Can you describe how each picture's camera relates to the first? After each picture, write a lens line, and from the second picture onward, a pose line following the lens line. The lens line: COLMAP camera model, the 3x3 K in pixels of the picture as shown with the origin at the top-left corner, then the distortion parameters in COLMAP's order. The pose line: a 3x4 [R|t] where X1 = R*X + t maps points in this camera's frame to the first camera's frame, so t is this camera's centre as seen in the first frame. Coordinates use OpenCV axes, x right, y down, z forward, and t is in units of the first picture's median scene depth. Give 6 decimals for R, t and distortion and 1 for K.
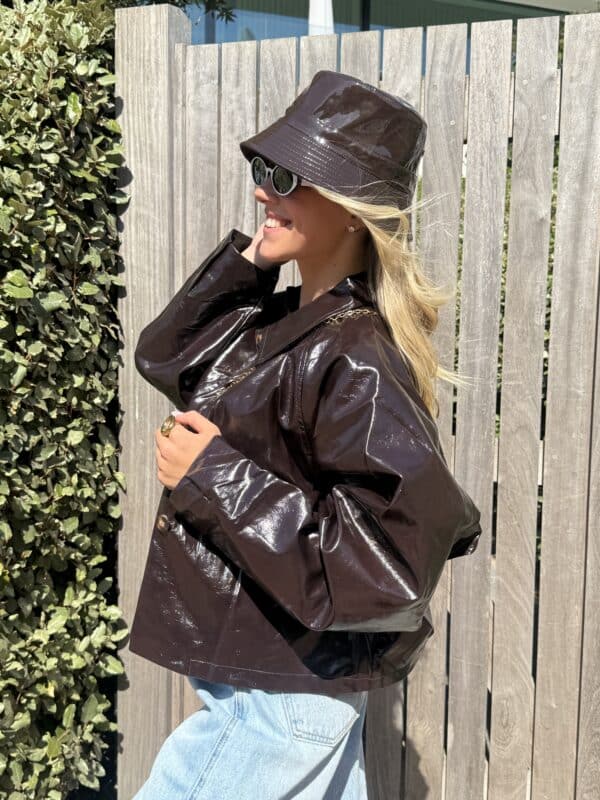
lens RADIAL K [[855.3, 0, 300.0], [0, 855.3, 400.0], [0, 0, 1]] dist [0.195821, -0.477428]
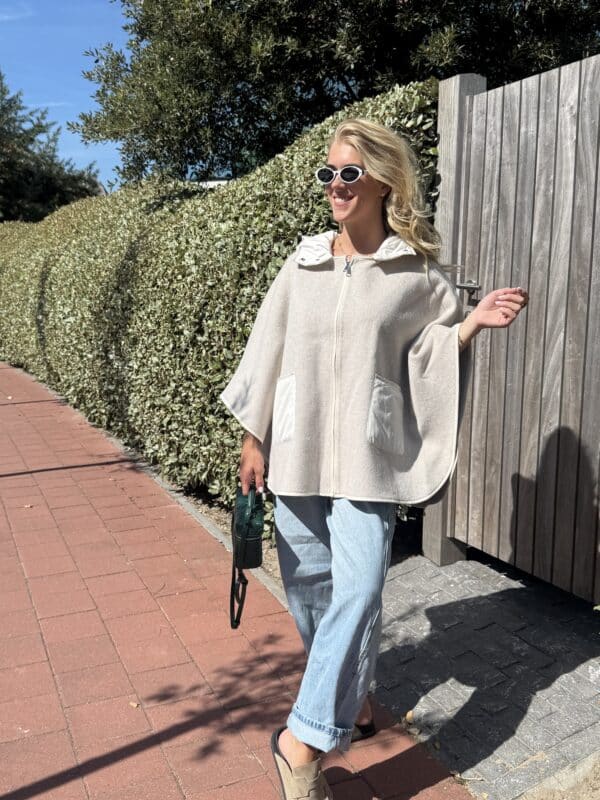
lens RADIAL K [[798.0, 0, 300.0], [0, 798.0, 400.0], [0, 0, 1]] dist [0.162239, -0.339732]
pose [[0.680200, 0.087590, -0.727774, 0.832302], [-0.064733, 0.996134, 0.059387, 0.102048], [0.730162, 0.006716, 0.683241, -0.298229]]
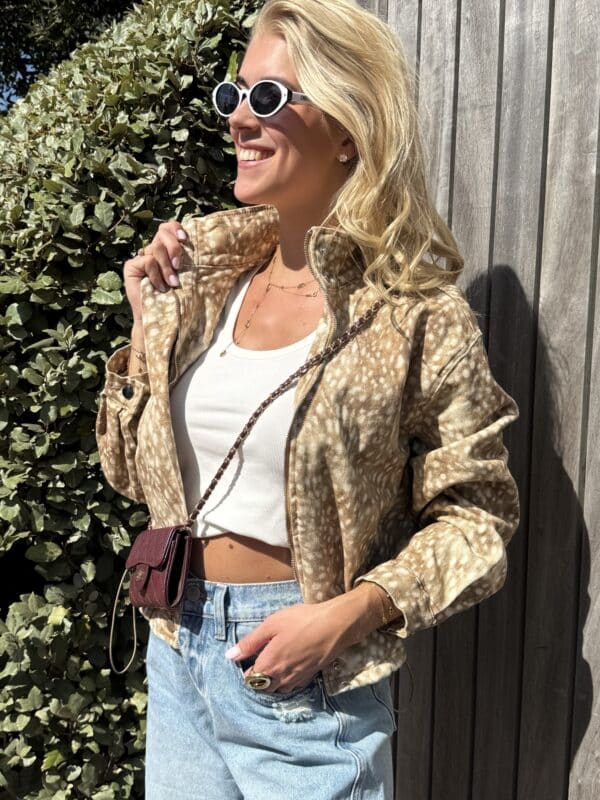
lens RADIAL K [[855.3, 0, 300.0], [0, 855.3, 400.0], [0, 0, 1]] dist [0.195821, -0.477428]
pose [[0.767068, 0.065080, -0.638257, 0.312007], [-0.066301, 0.997556, 0.022035, -0.046098], [0.638131, 0.025414, 0.769508, 0.396751]]
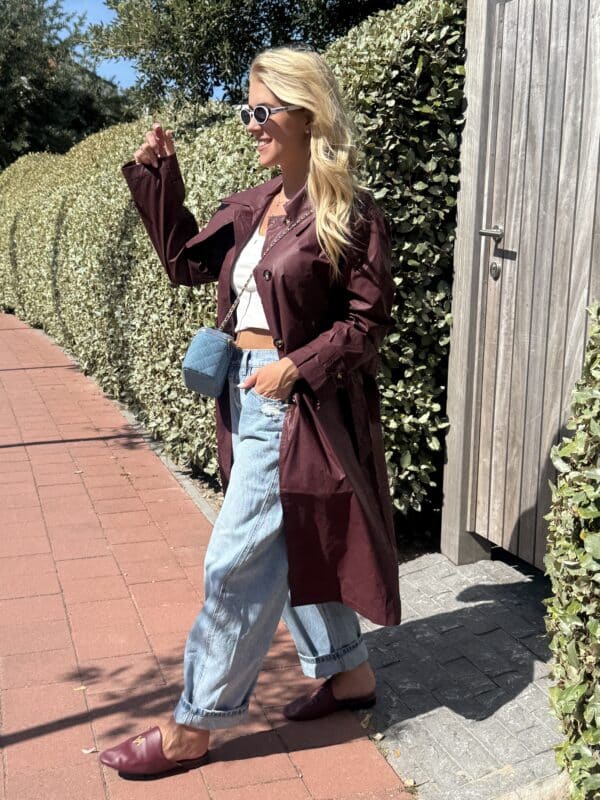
lens RADIAL K [[1008.0, 0, 289.5], [0, 1008.0, 404.5], [0, 0, 1]] dist [0.187690, -0.397634]
pose [[0.588460, 0.124261, -0.798920, 1.067266], [-0.084425, 0.992161, 0.092133, 0.106317], [0.804106, 0.013232, 0.594338, -0.242471]]
